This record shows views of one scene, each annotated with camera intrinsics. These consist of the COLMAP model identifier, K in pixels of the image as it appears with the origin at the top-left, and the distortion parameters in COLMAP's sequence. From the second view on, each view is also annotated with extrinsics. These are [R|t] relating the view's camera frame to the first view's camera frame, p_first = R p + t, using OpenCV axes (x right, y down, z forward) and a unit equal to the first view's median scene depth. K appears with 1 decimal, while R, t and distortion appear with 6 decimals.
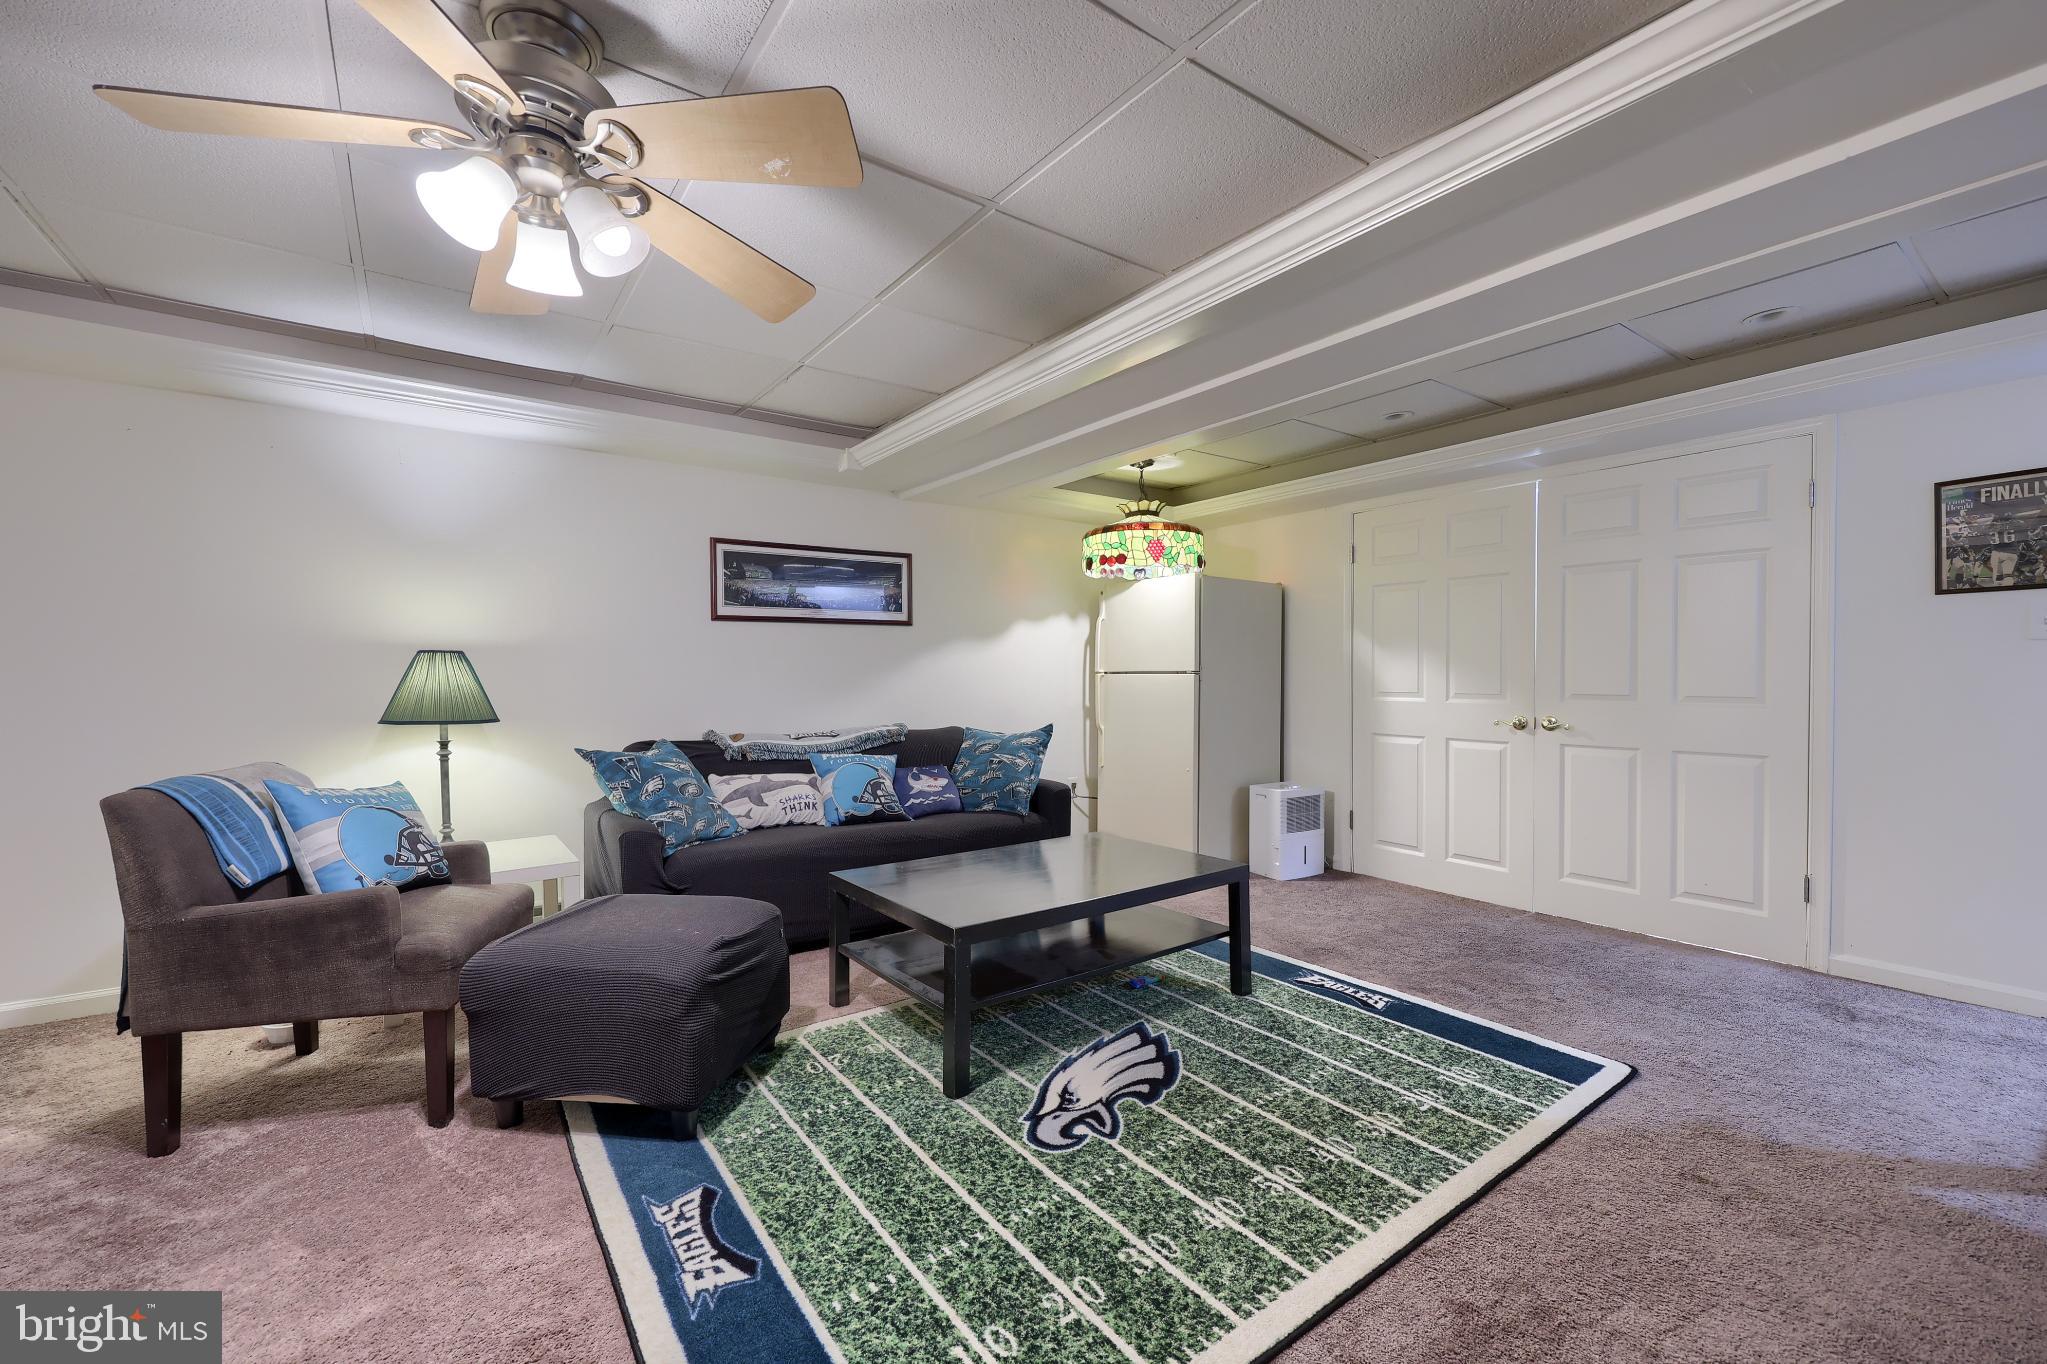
lens RADIAL K [[826.8, 0, 1027.0], [0, 826.8, 682.3], [0, 0, 1]] dist [-0.002135, -0.000139]
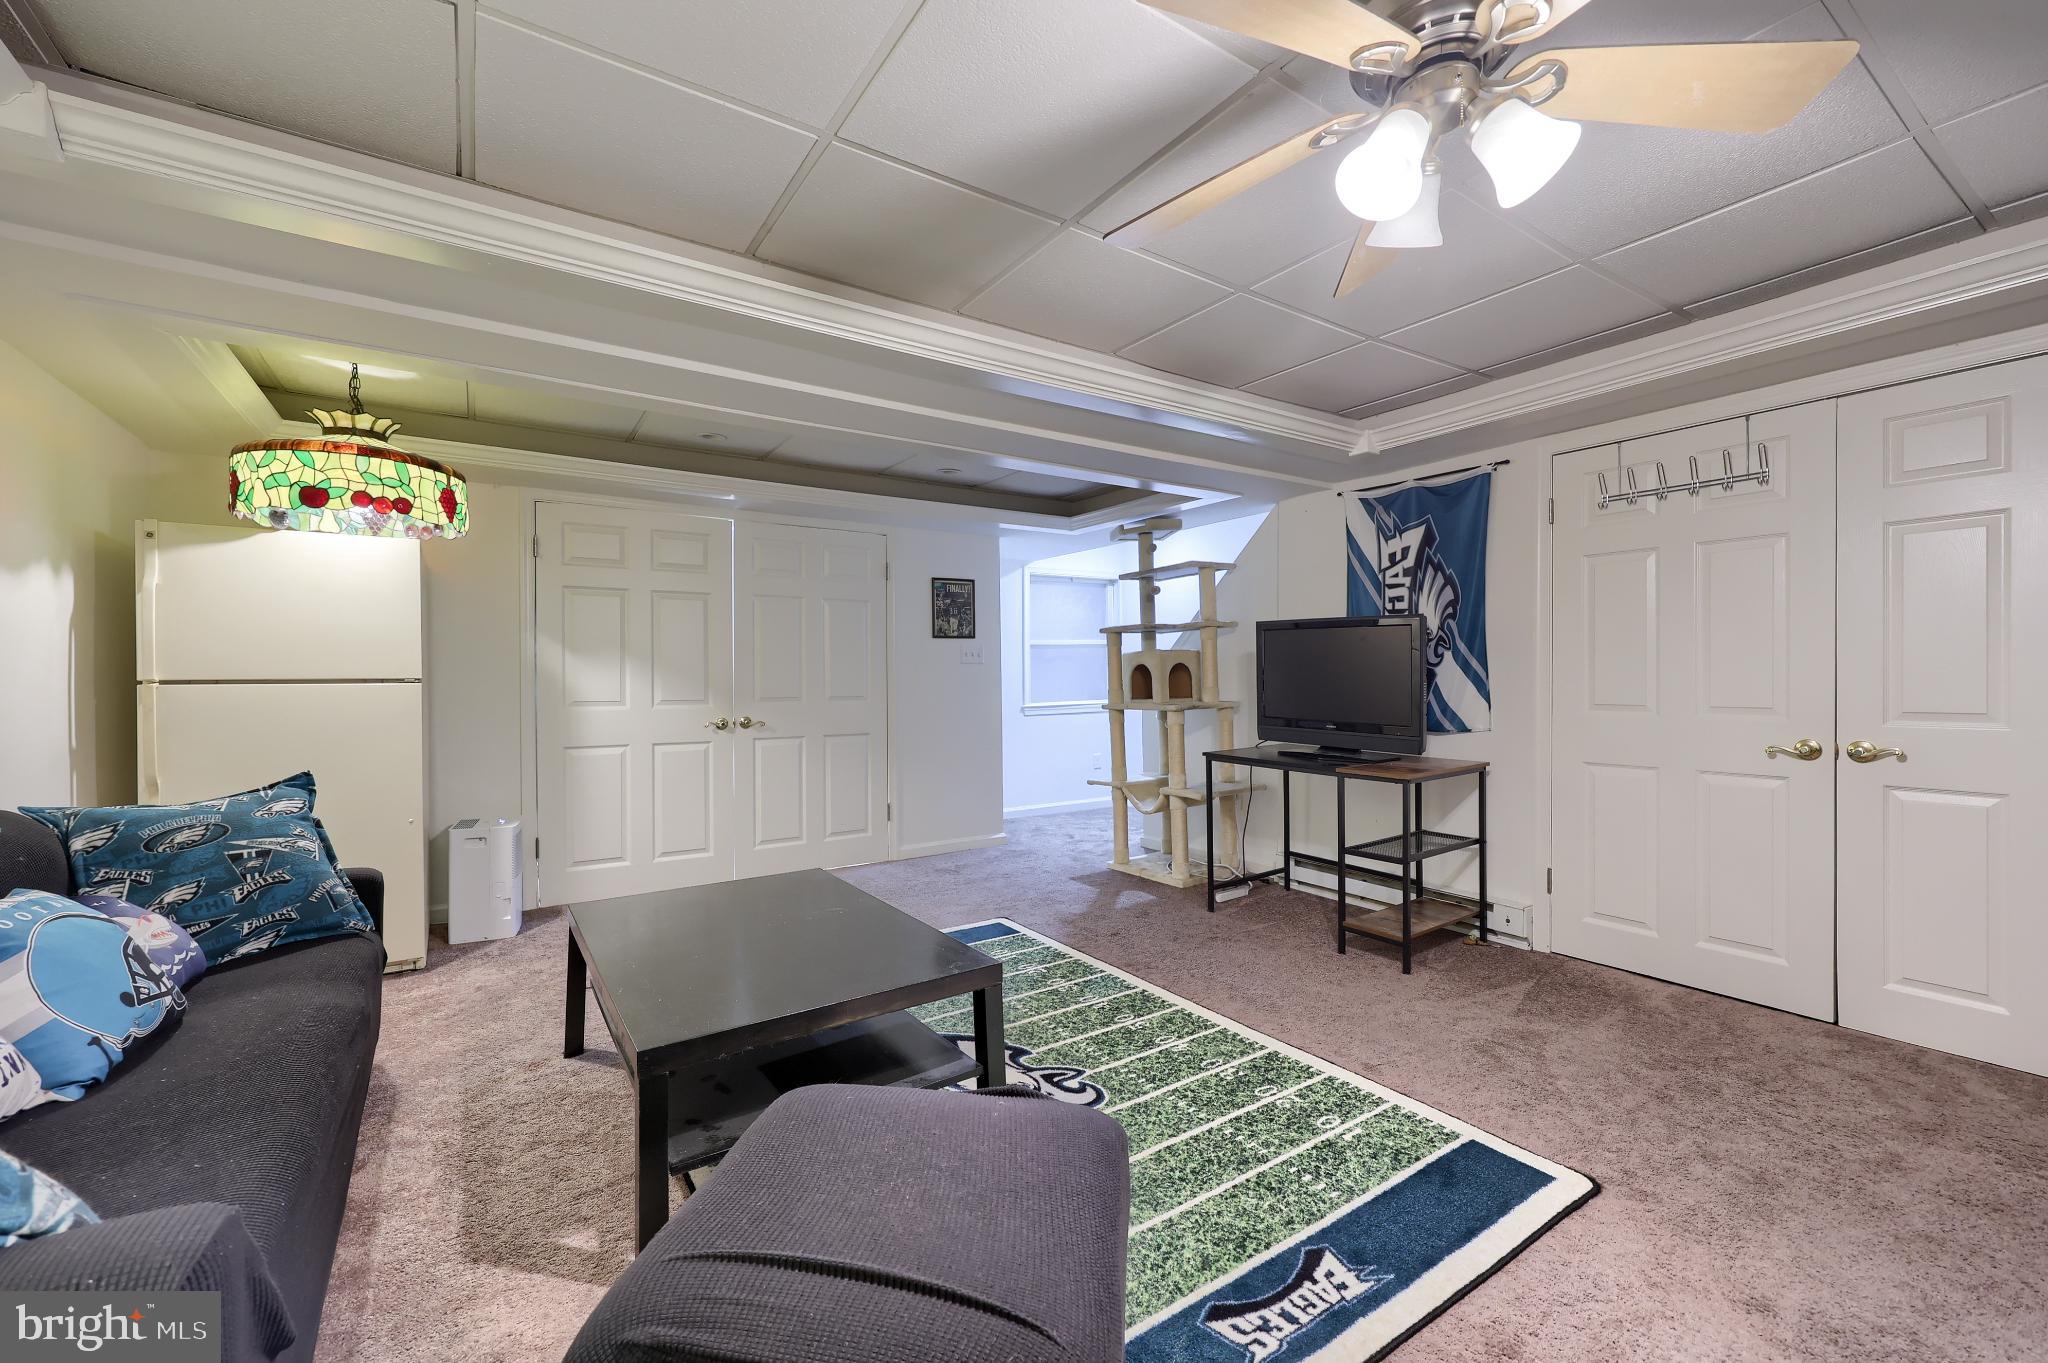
lens RADIAL K [[827.2, 0, 1027.5], [0, 827.2, 681.8], [0, 0, 1]] dist [-0.002135, -0.000139]
pose [[0.044563, -0.001217, 0.999006, -1.127264], [0.016385, 0.999866, 0.000487, -0.007031], [-0.998872, 0.016347, 0.044577, 1.064337]]
